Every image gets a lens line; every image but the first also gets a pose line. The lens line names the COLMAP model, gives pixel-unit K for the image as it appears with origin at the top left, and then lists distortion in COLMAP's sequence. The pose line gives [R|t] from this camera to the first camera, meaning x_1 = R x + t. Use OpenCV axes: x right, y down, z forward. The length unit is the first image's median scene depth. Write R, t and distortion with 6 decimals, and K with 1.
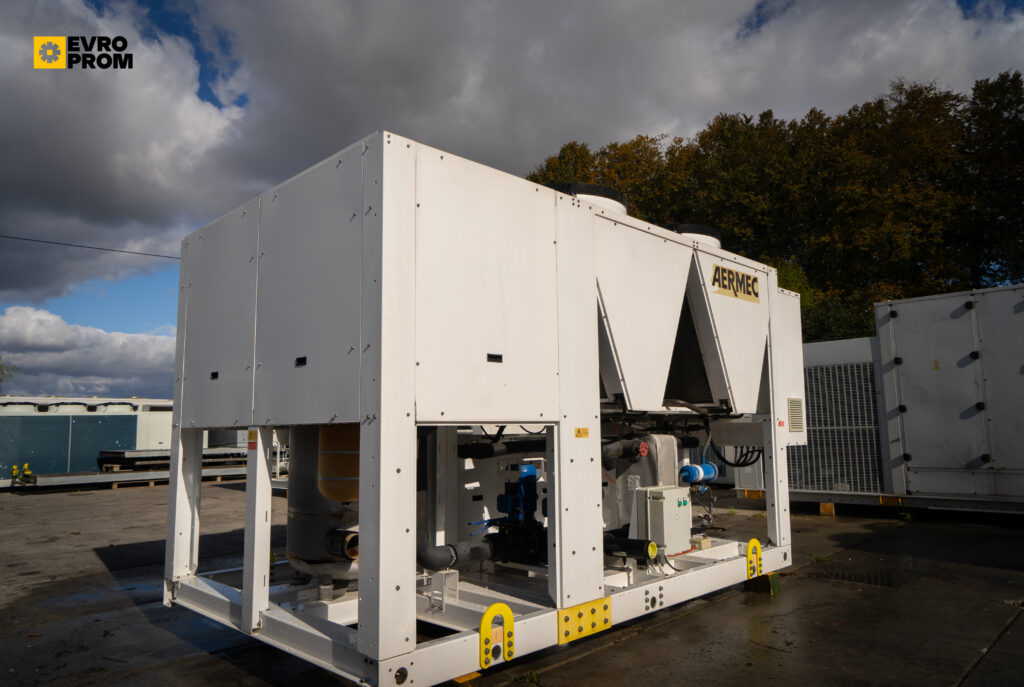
lens RADIAL K [[705.2, 0, 508.1], [0, 705.2, 327.6], [0, 0, 1]] dist [-0.024698, 0.003539]
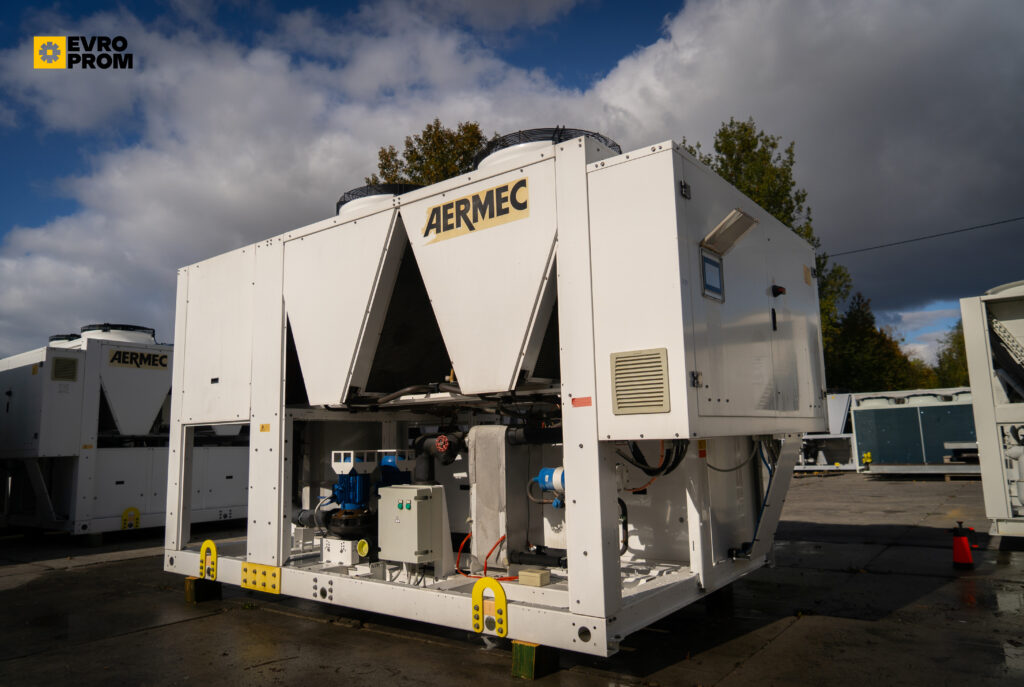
lens RADIAL K [[705.2, 0, 508.1], [0, 705.2, 327.6], [0, 0, 1]] dist [-0.024698, 0.003539]
pose [[0.123660, -0.150763, -0.980805, 1.029528], [0.164778, 0.977789, -0.129524, 0.152698], [0.978548, -0.145598, 0.145756, 0.931377]]
